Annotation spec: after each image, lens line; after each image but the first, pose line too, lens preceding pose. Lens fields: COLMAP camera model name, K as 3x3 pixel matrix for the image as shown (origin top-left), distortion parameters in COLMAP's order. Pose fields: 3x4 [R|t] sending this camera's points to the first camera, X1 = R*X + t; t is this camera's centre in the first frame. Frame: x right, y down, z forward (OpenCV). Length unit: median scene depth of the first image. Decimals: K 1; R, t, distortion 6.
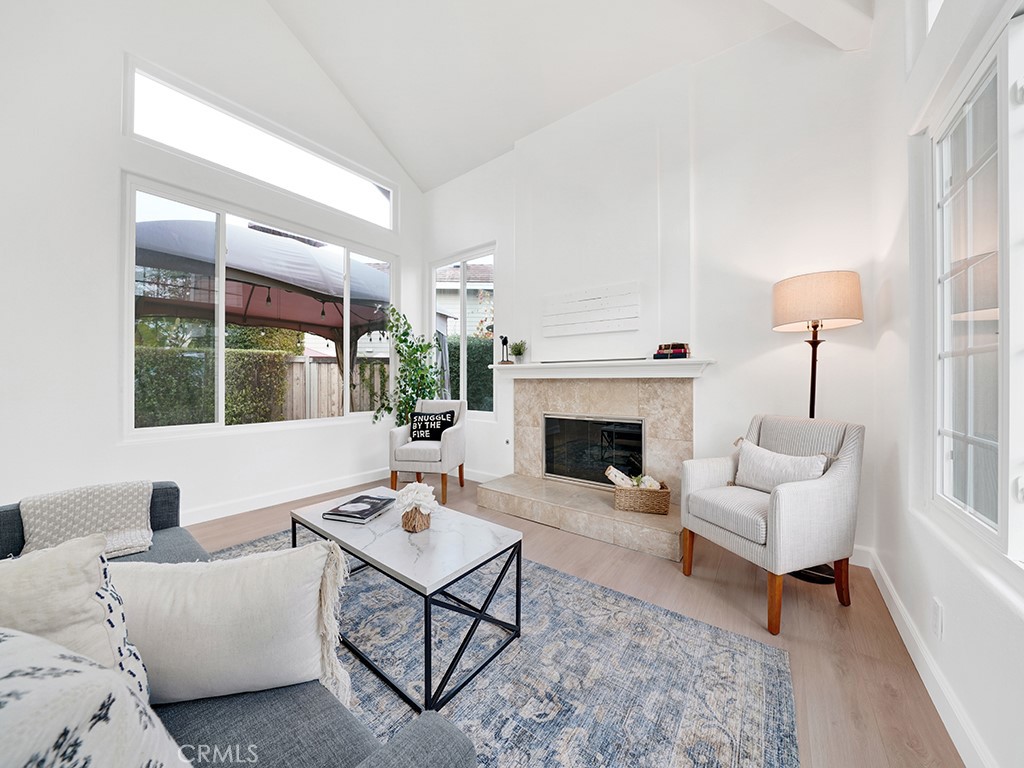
lens RADIAL K [[358.6, 0, 518.9], [0, 358.6, 385.9], [0, 0, 1]] dist [-0.023557, 0.001153]
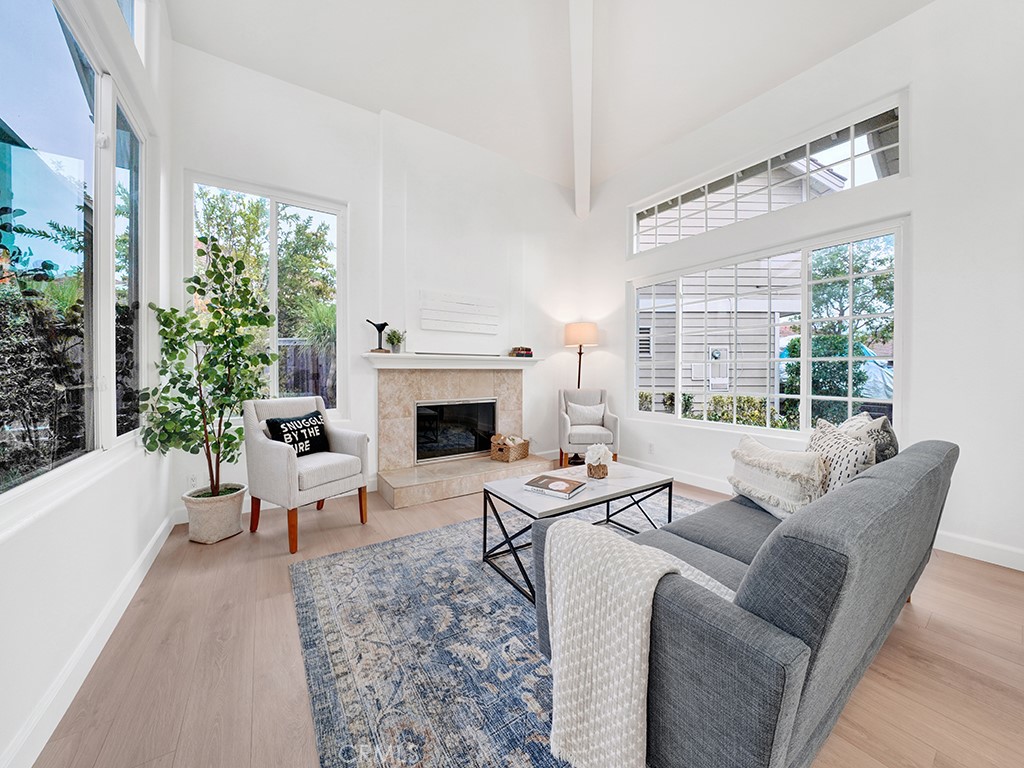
lens RADIAL K [[358.6, 0, 511.6], [0, 358.6, 383.5], [0, 0, 1]] dist [-0.023557, 0.001153]
pose [[0.334924, -0.030471, 0.941752, -0.876497], [0.011789, 0.999534, 0.028148, -0.004755], [-0.942172, 0.001675, 0.335127, 0.433761]]
